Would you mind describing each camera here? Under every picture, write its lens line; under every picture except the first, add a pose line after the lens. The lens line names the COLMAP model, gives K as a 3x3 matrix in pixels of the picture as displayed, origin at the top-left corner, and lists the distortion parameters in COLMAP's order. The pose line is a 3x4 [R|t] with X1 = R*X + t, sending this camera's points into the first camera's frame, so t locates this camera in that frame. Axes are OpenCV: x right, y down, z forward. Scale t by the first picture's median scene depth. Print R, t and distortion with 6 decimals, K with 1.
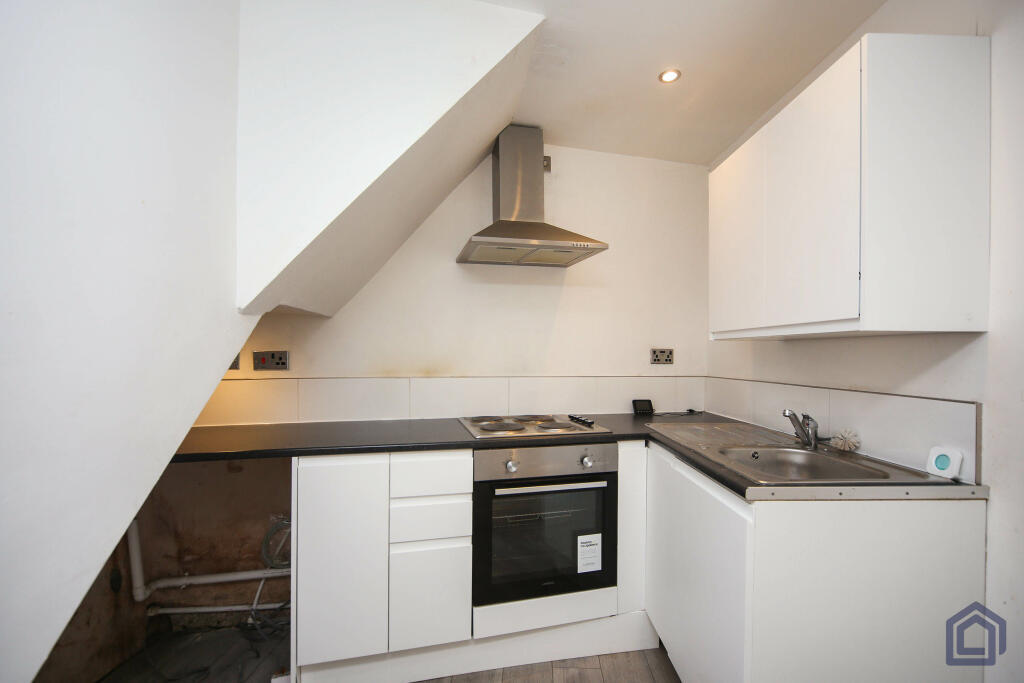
lens RADIAL K [[438.7, 0, 515.7], [0, 438.7, 352.5], [0, 0, 1]] dist [-0.003786, -0.000273]
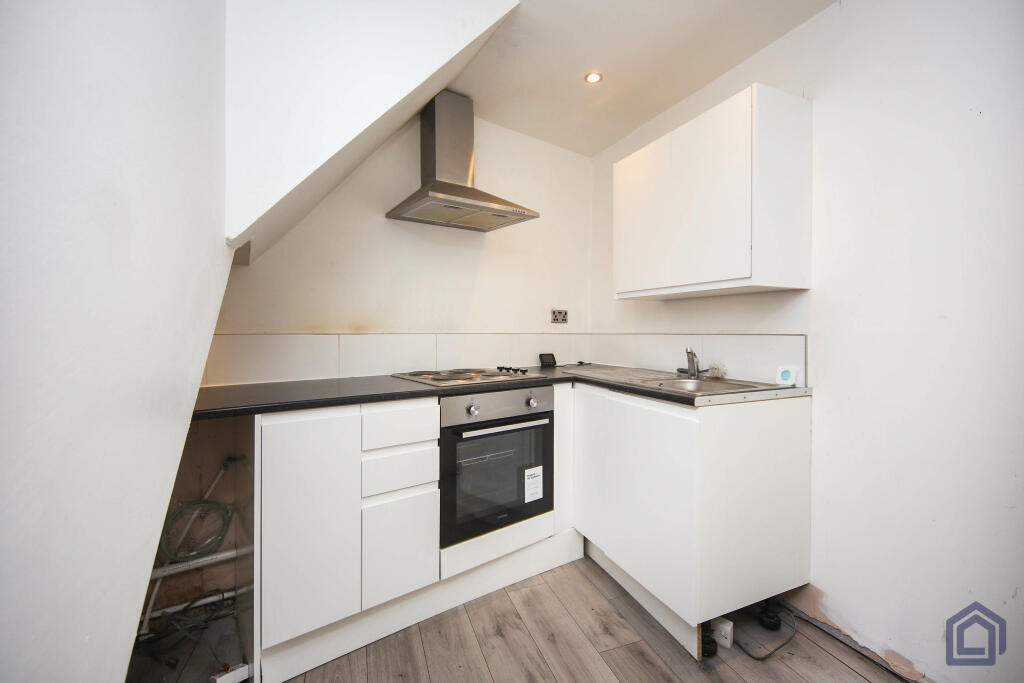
lens RADIAL K [[431.0, 0, 518.4], [0, 431.0, 326.7], [0, 0, 1]] dist [-0.000705, 0.000233]
pose [[0.920365, -0.002358, 0.391053, -0.305604], [0.003527, 0.999991, -0.002272, 0.055067], [-0.391044, 0.003471, 0.920365, -0.008880]]
